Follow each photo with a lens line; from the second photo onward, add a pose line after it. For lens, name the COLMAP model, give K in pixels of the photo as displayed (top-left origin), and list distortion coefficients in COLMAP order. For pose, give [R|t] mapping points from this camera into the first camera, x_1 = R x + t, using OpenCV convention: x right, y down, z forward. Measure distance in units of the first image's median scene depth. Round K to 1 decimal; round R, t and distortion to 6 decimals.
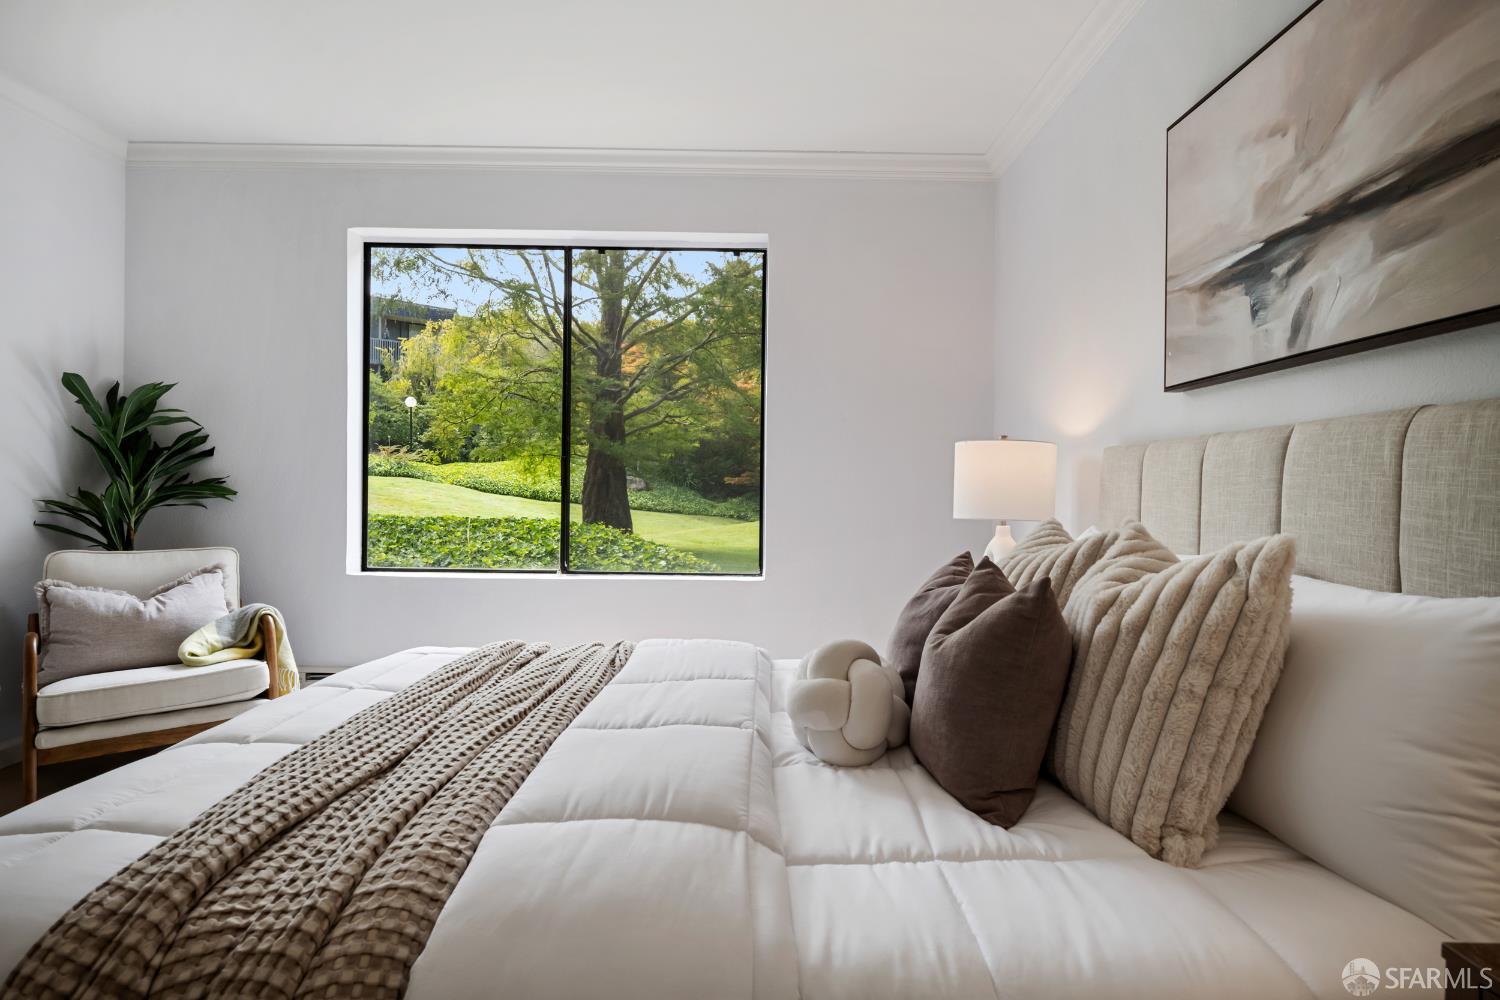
lens RADIAL K [[799.0, 0, 750.0], [0, 799.0, 500.0], [0, 0, 1]] dist [-0.000861, -0.000167]
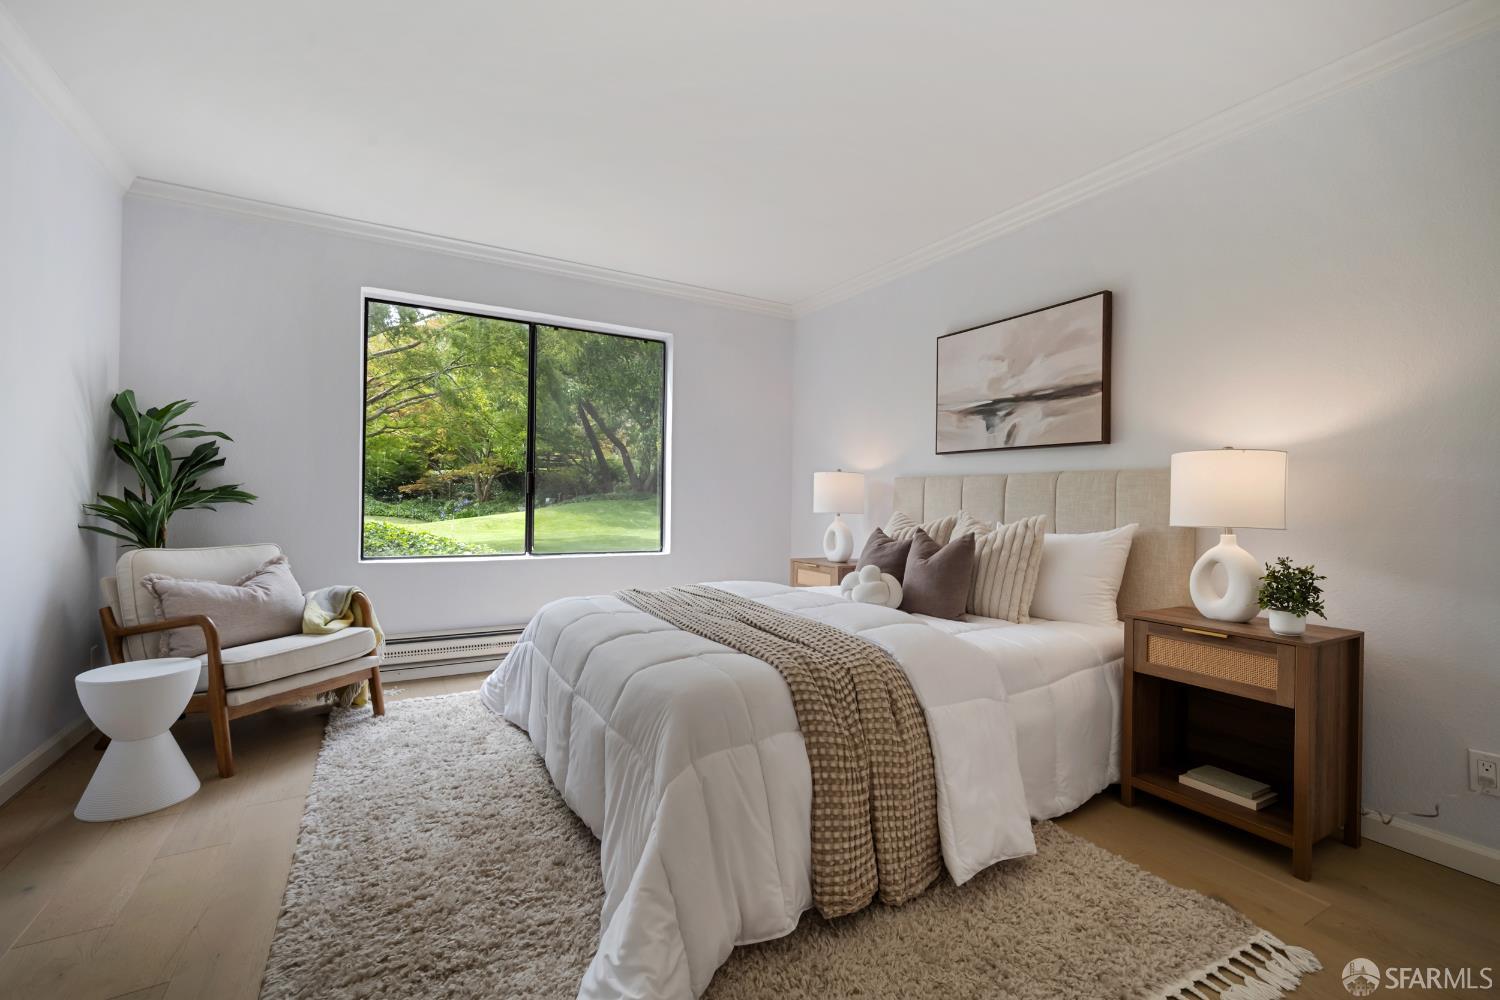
lens RADIAL K [[645.0, 0, 750.0], [0, 645.0, 500.0], [0, 0, 1]] dist [0.001058, 0.000116]
pose [[0.870850, 0.000775, 0.491549, -0.878211], [0.000459, 0.999997, -0.002389, -0.004832], [-0.491549, 0.002306, 0.870847, -0.338077]]
